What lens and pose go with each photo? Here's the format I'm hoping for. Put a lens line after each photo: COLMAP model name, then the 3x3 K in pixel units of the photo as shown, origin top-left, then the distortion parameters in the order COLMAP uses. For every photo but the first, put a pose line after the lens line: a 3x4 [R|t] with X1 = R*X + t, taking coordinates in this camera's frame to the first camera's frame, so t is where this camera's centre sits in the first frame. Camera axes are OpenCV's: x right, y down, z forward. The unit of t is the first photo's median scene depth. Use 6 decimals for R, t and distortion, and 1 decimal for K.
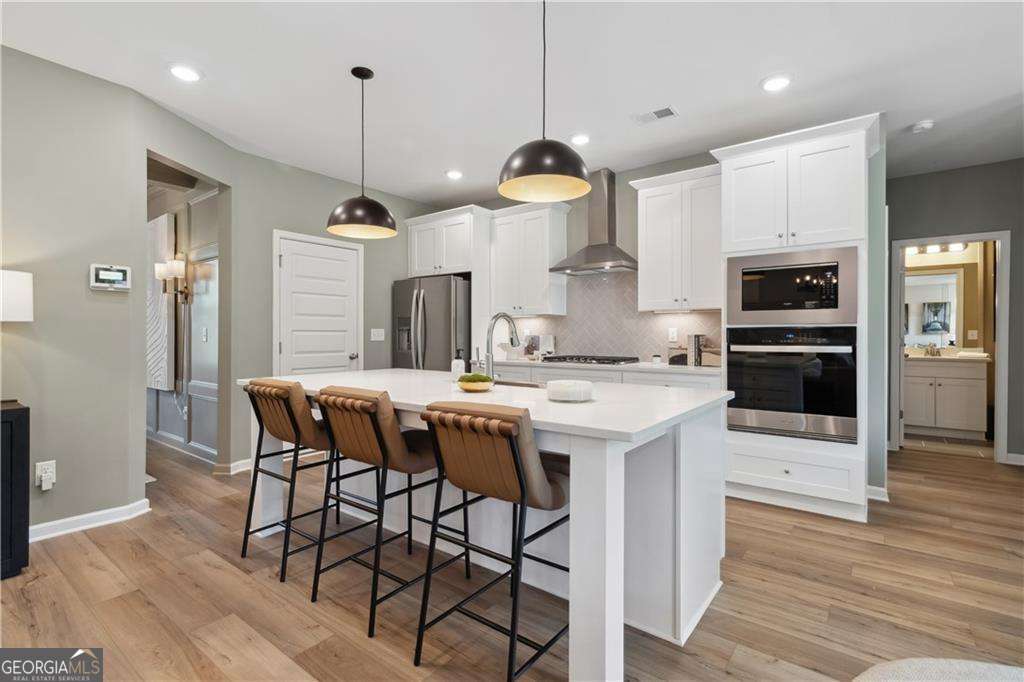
lens RADIAL K [[460.2, 0, 517.0], [0, 460.2, 335.5], [0, 0, 1]] dist [0.003533, -0.000161]
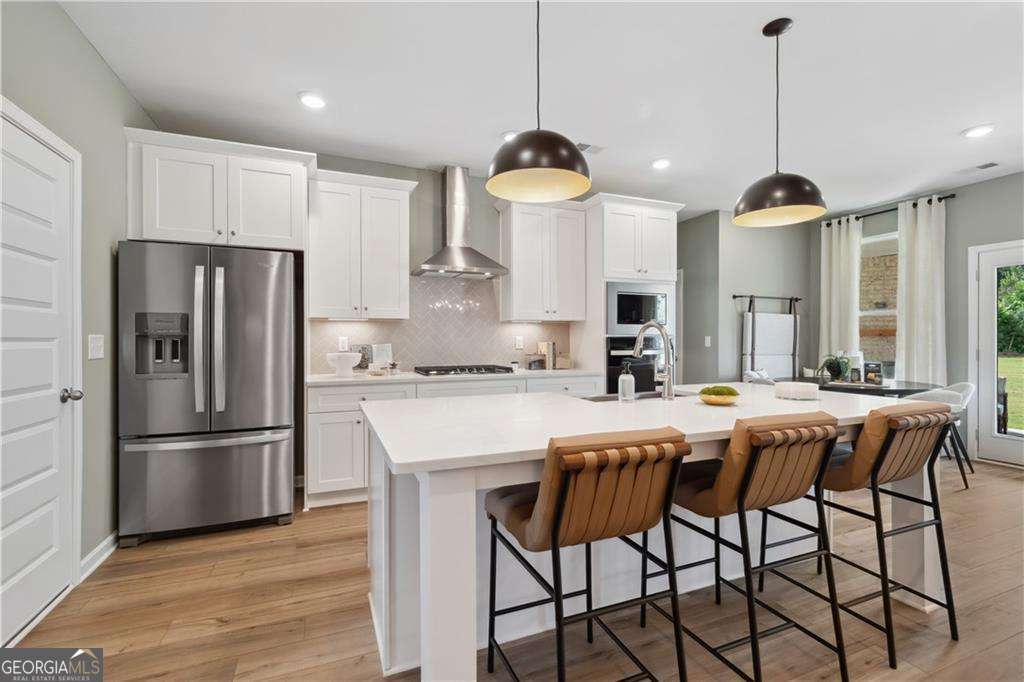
lens RADIAL K [[460.2, 0, 512.7], [0, 460.2, 338.2], [0, 0, 1]] dist [0.003533, -0.000161]
pose [[0.511092, 0.000779, 0.859525, -0.652568], [0.005014, 0.999980, -0.003887, -0.008158], [-0.859511, 0.006296, 0.511078, 0.491276]]
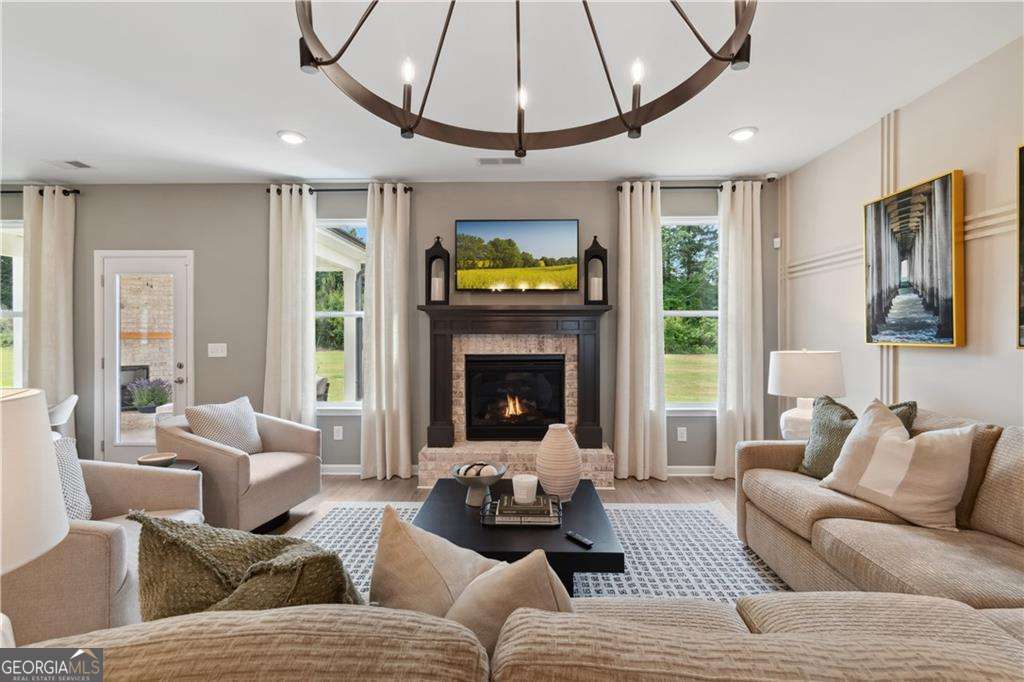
lens RADIAL K [[460.2, 0, 511.0], [0, 460.2, 332.8], [0, 0, 1]] dist [0.003533, -0.000161]
pose [[-0.588950, 0.004065, 0.808159, -0.546237], [0.001407, 0.999991, -0.004004, -0.033620], [-0.808168, -0.001221, -0.588951, -0.078183]]
